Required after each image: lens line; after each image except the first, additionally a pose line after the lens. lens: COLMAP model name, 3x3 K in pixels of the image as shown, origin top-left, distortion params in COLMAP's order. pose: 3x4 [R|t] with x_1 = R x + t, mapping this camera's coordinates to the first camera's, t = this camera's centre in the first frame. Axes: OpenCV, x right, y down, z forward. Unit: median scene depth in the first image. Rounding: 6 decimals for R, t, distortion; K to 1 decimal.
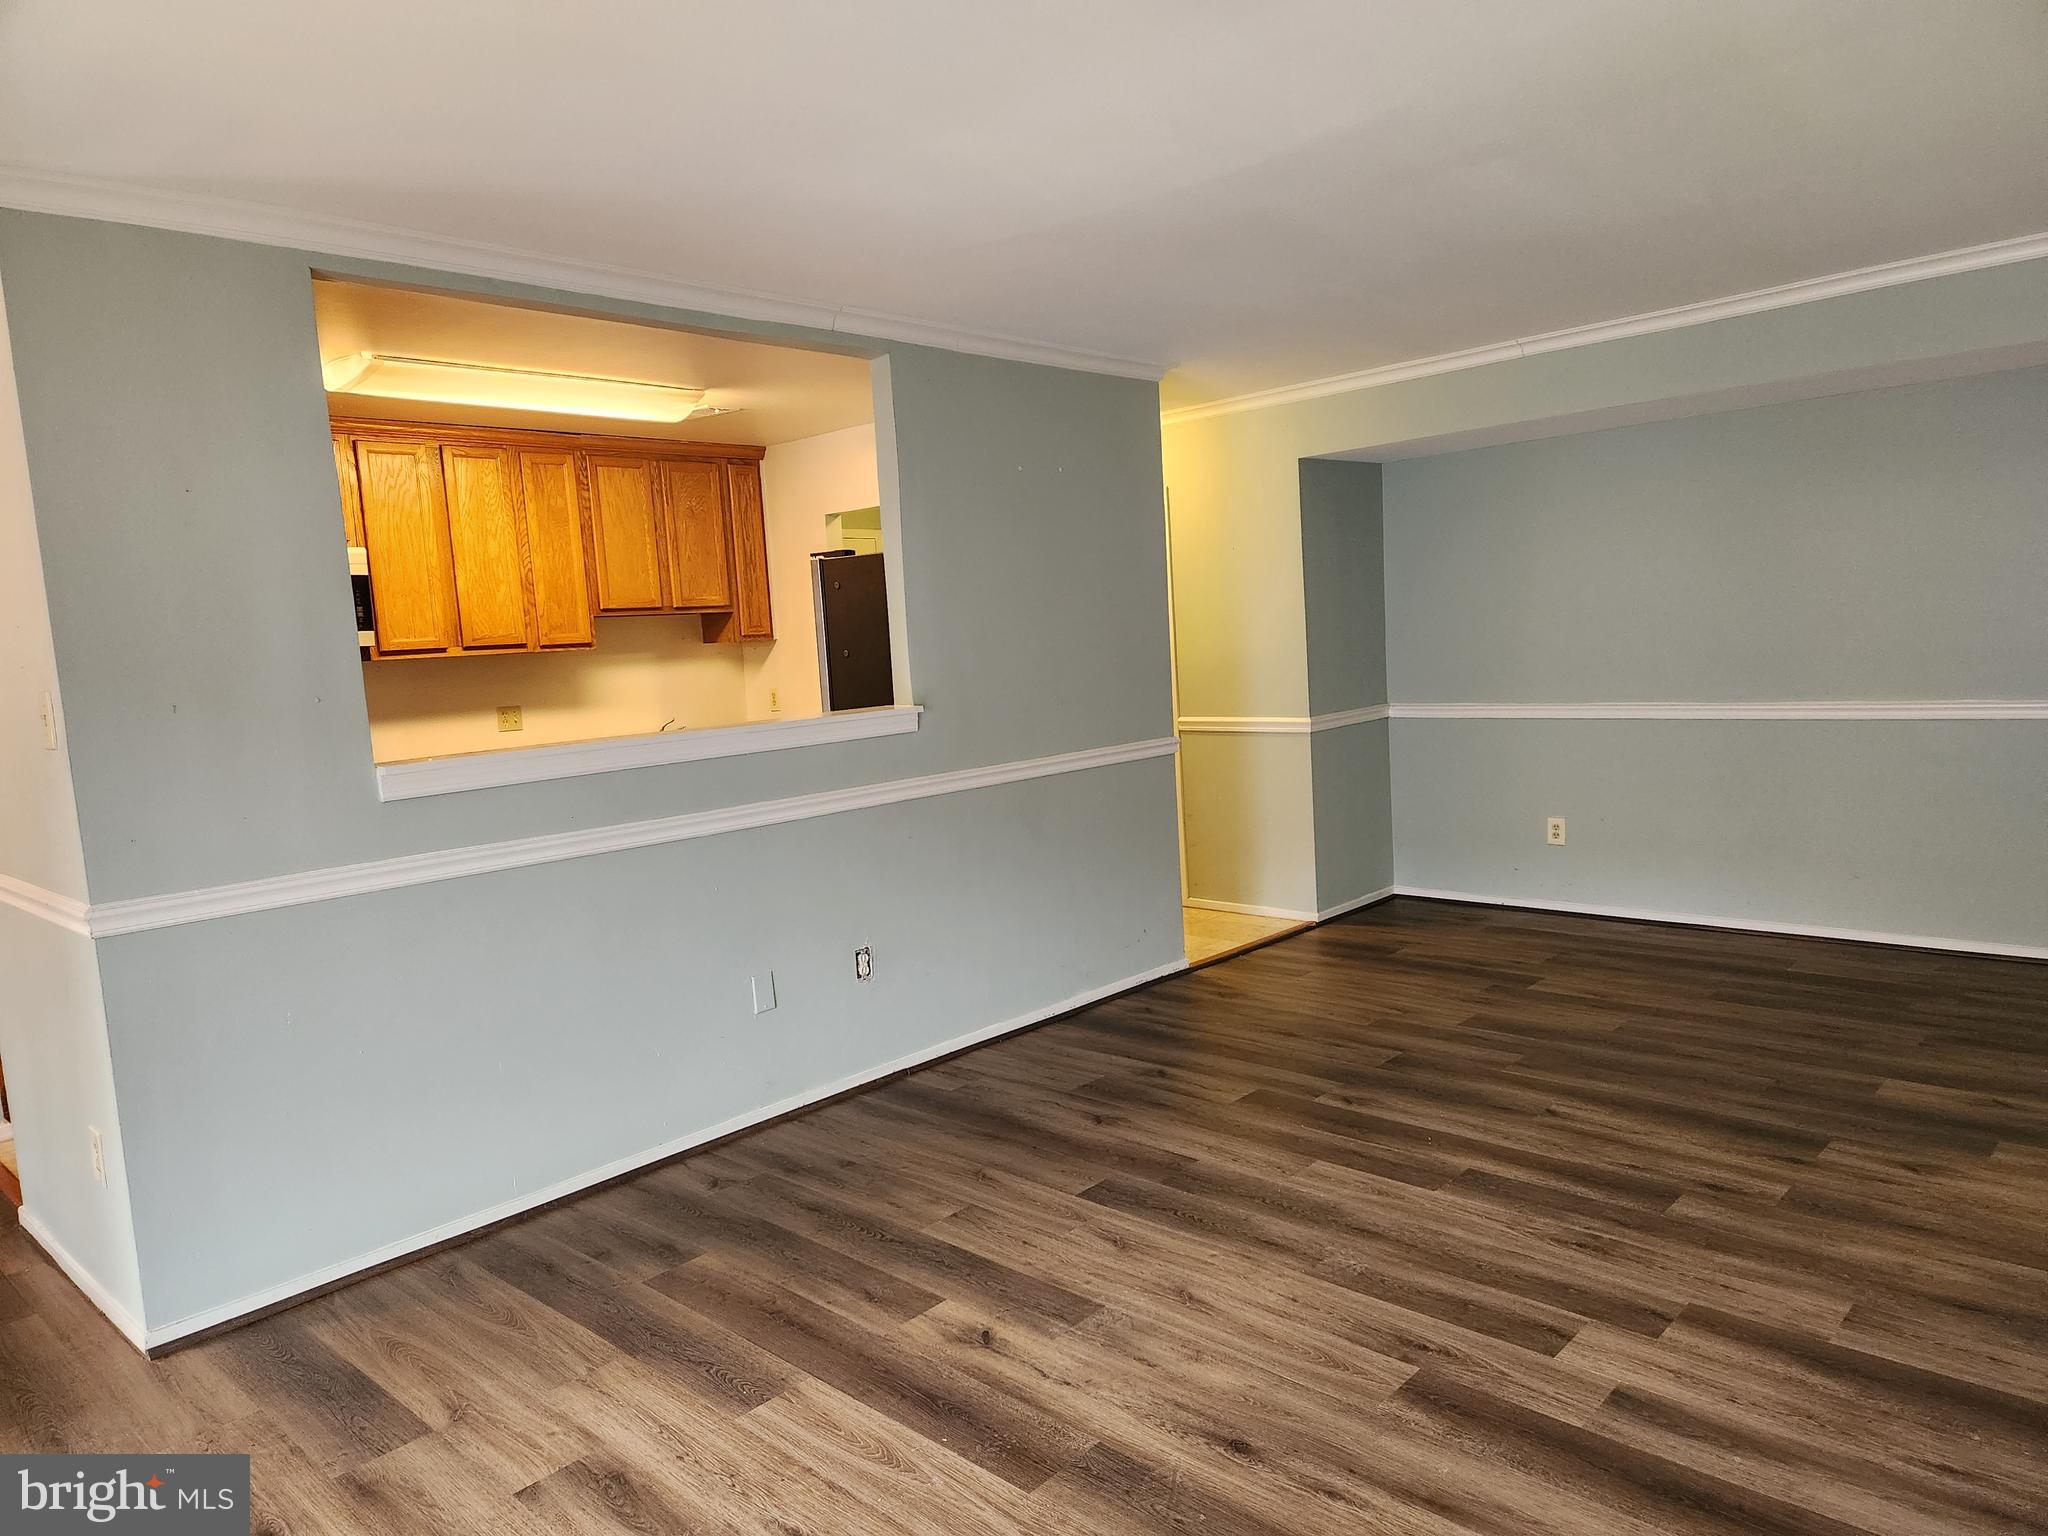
lens RADIAL K [[1347.9, 0, 1024.0], [0, 1347.9, 768.0], [0, 0, 1]] dist [0.107409, -0.103184]
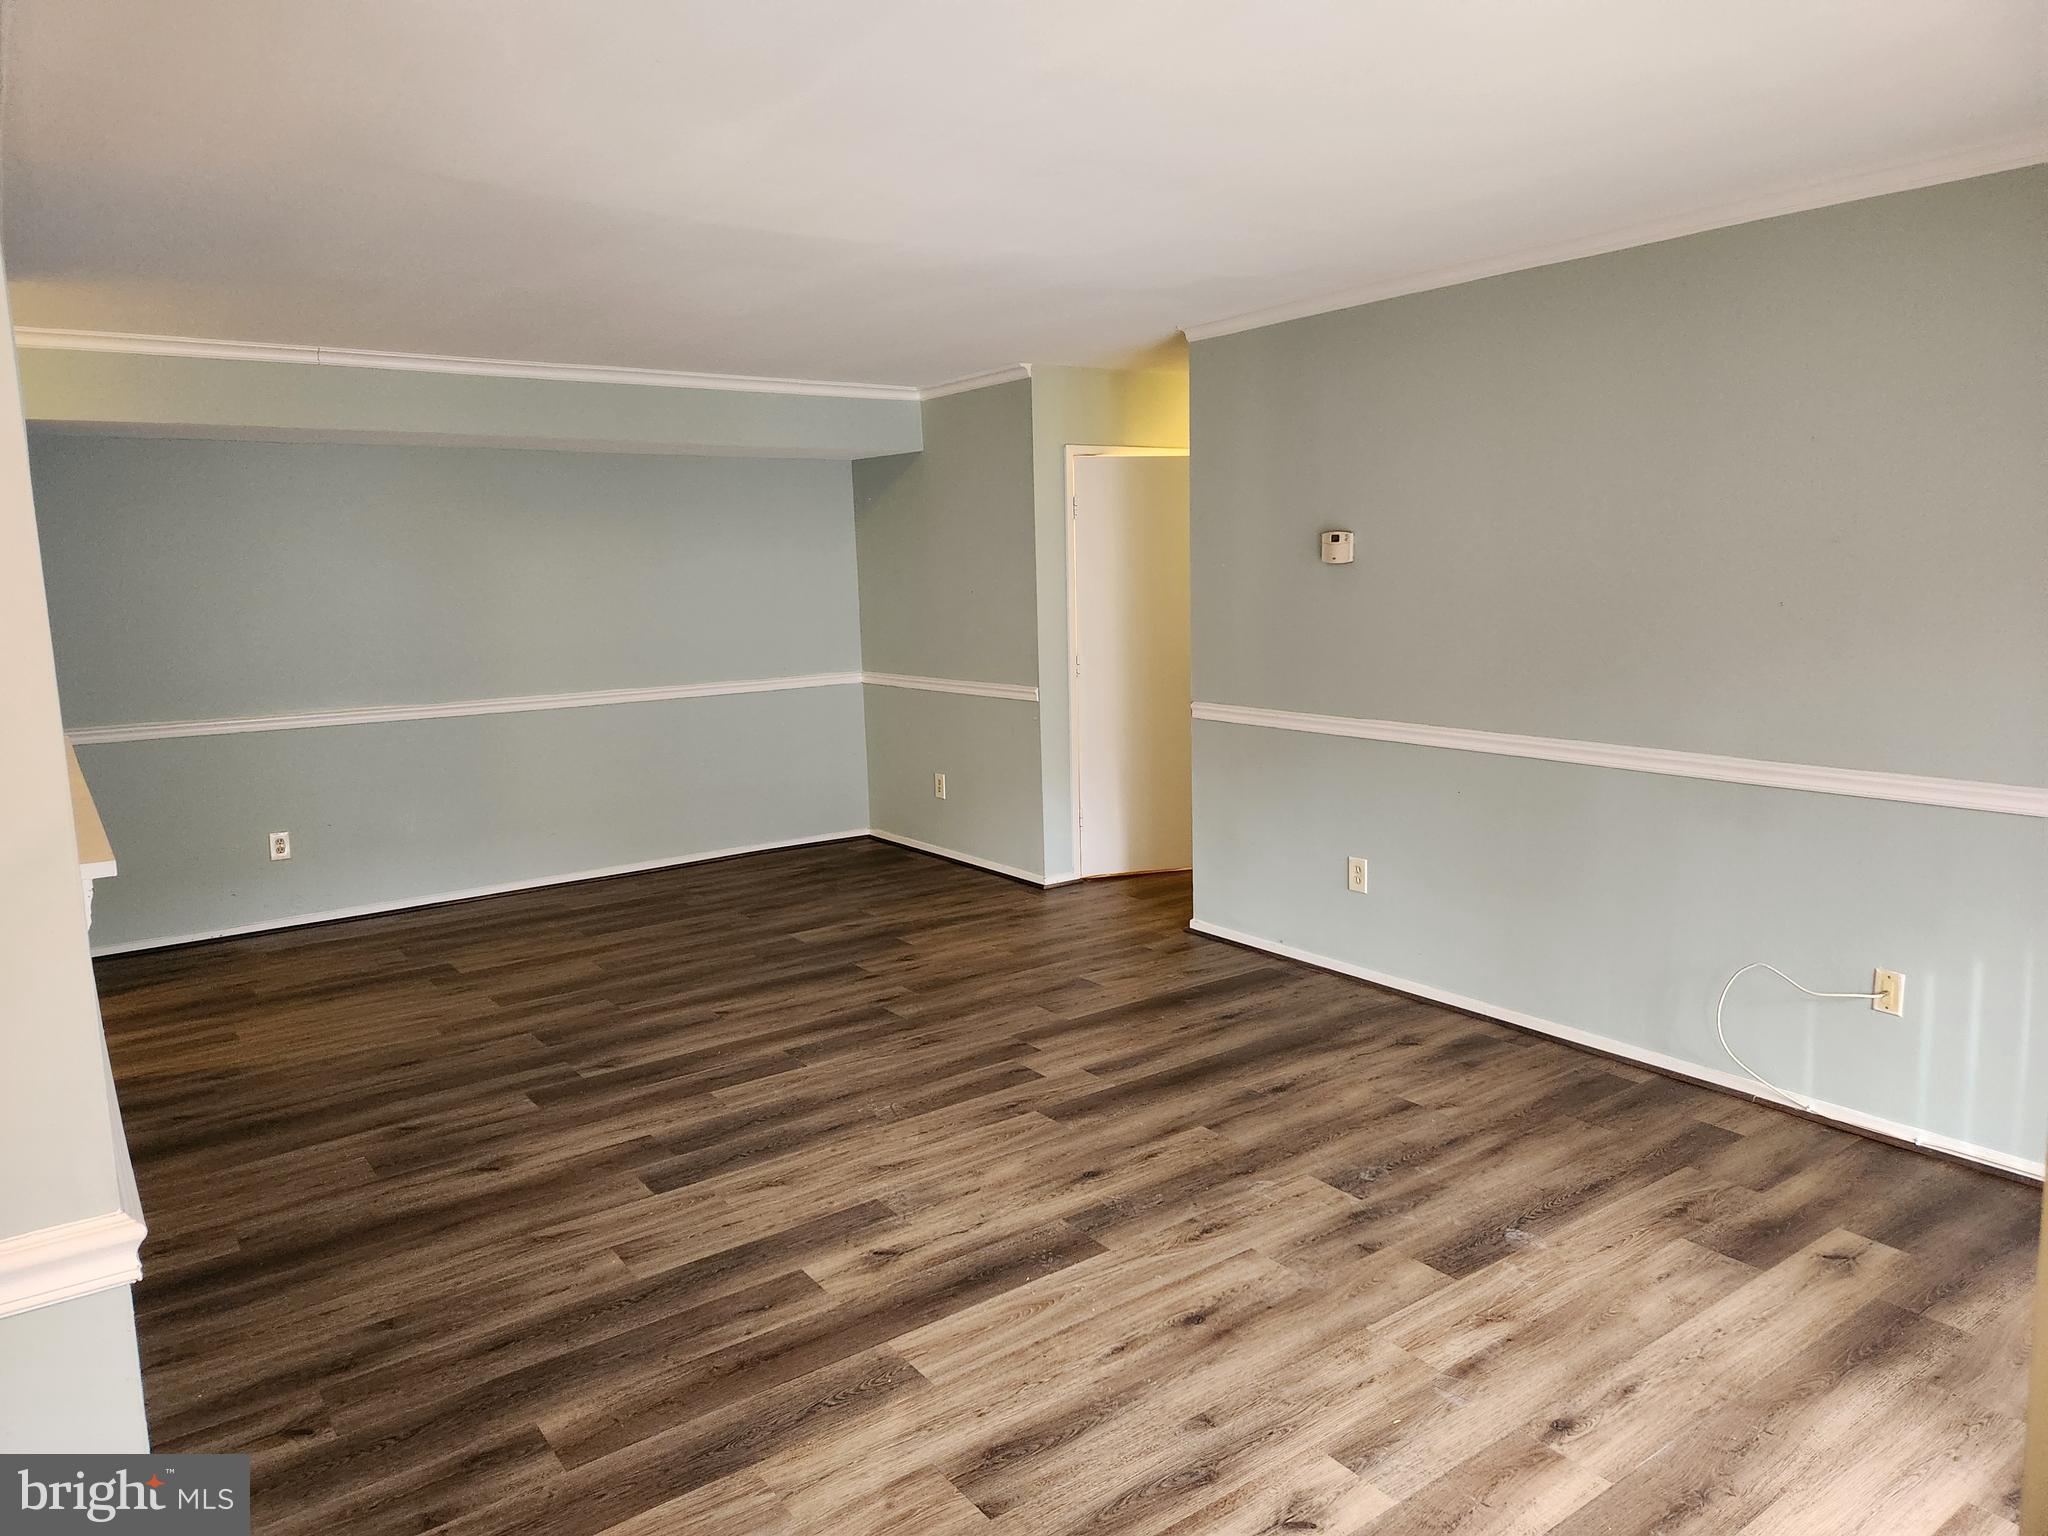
lens RADIAL K [[1347.9, 0, 1024.0], [0, 1347.9, 768.0], [0, 0, 1]] dist [0.107409, -0.103184]
pose [[0.192209, -0.092103, 0.977022, -0.849869], [0.115016, 0.990839, 0.070779, -0.032023], [-0.974591, 0.098769, 0.201041, 0.507815]]
